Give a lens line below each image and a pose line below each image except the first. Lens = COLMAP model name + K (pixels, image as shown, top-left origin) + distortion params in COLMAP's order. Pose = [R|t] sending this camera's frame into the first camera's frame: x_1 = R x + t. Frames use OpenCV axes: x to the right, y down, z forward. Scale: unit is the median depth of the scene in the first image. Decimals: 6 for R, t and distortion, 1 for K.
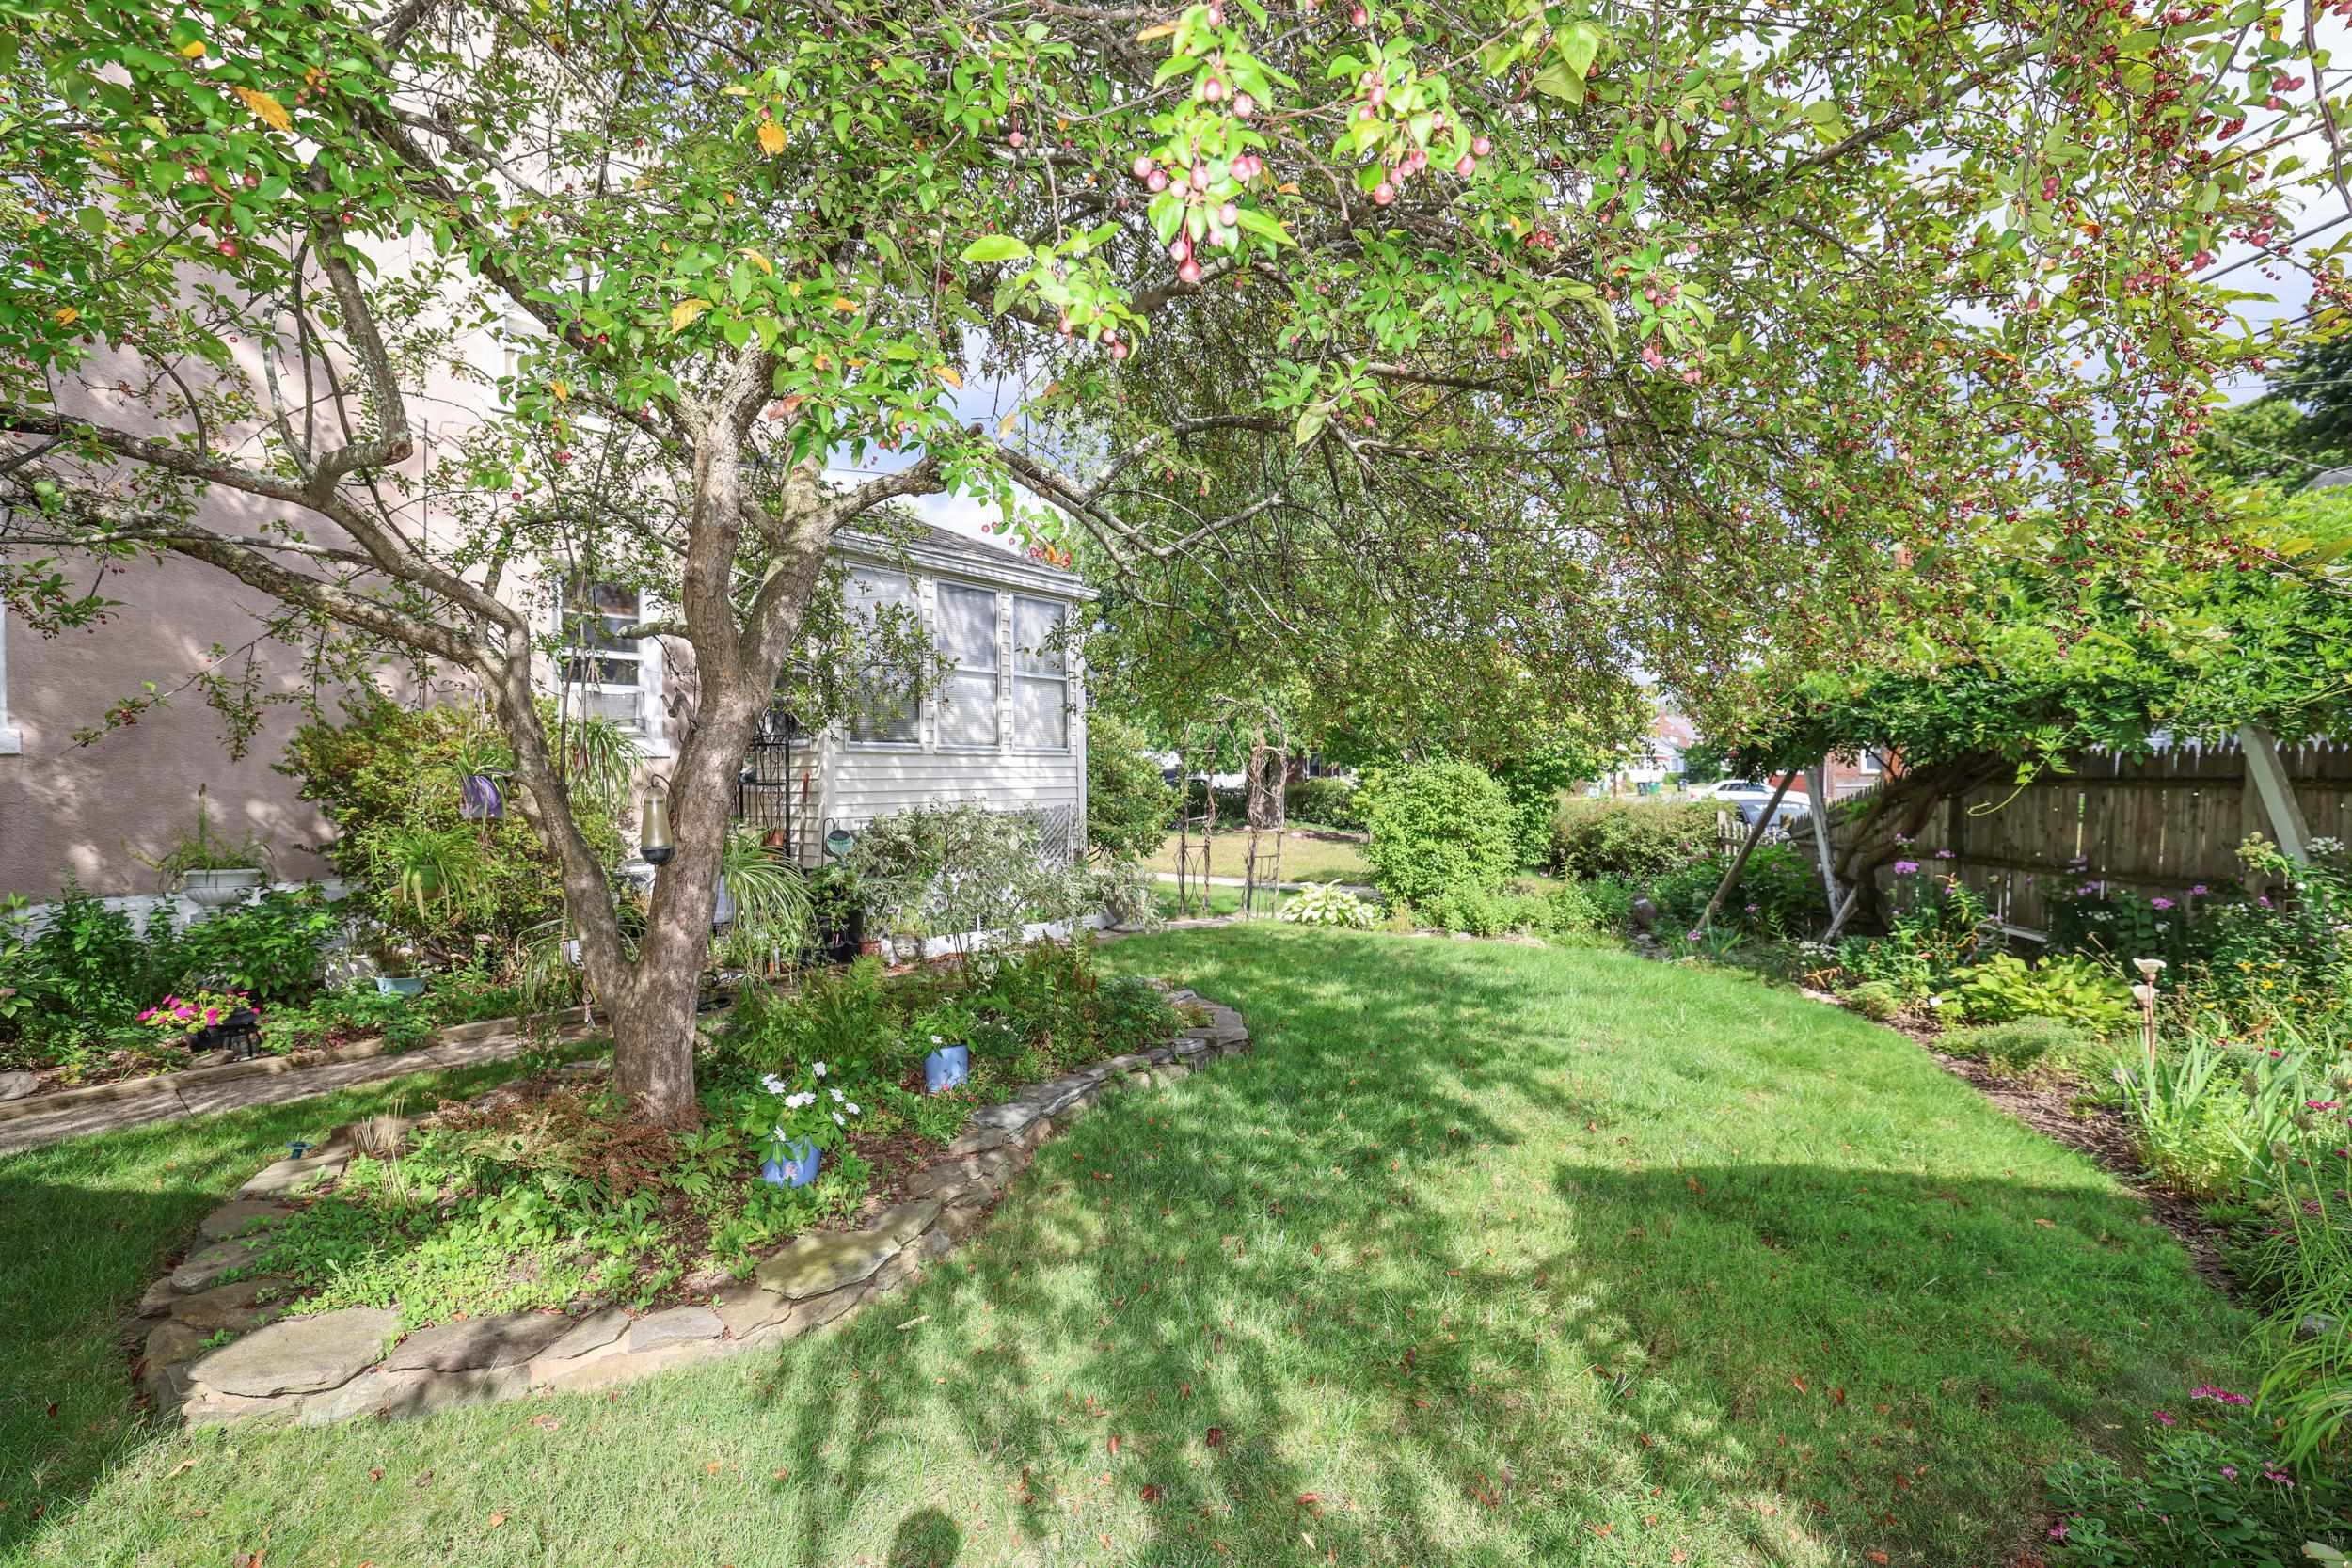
lens RADIAL K [[1024.4, 0, 1183.7], [0, 1024.4, 778.1], [0, 0, 1]] dist [-0.042655, 0.016690]
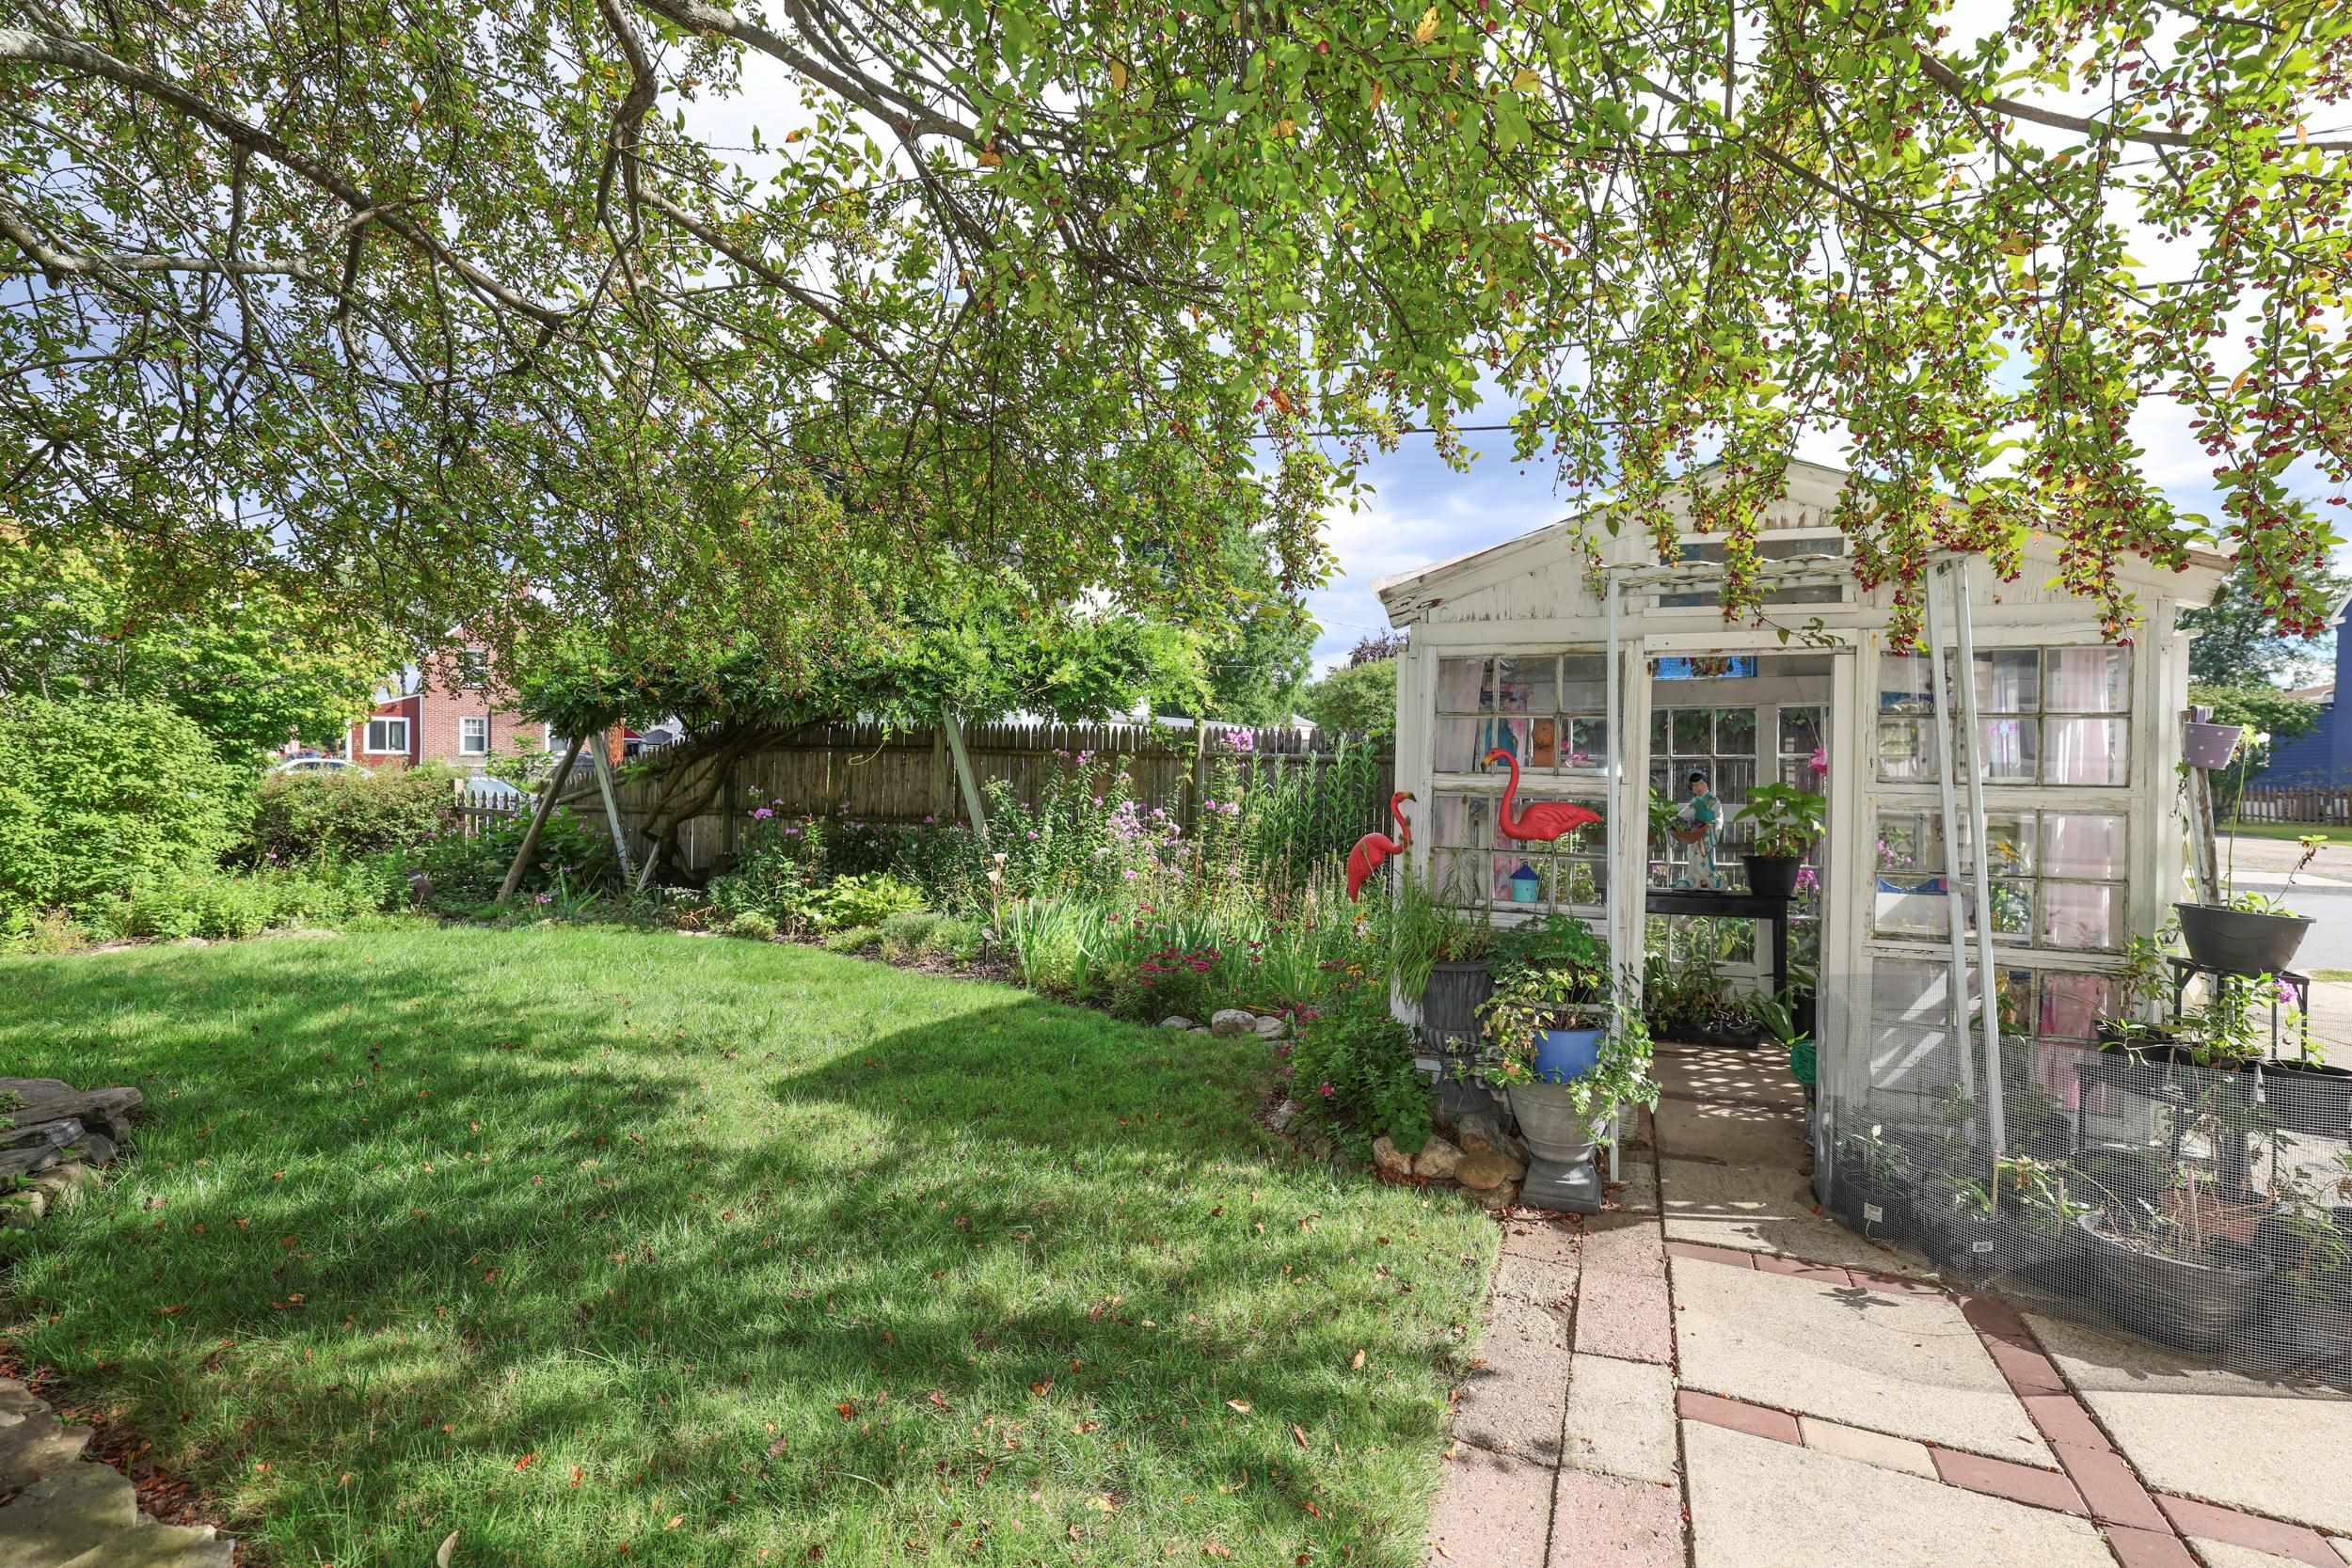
lens RADIAL K [[1024.4, 0, 1183.7], [0, 1024.4, 778.1], [0, 0, 1]] dist [-0.042655, 0.016690]
pose [[0.290081, 0.005579, 0.956986, -0.341935], [-0.014507, 0.999894, -0.001432, 0.052876], [-0.956892, -0.013468, 0.290131, 0.227705]]
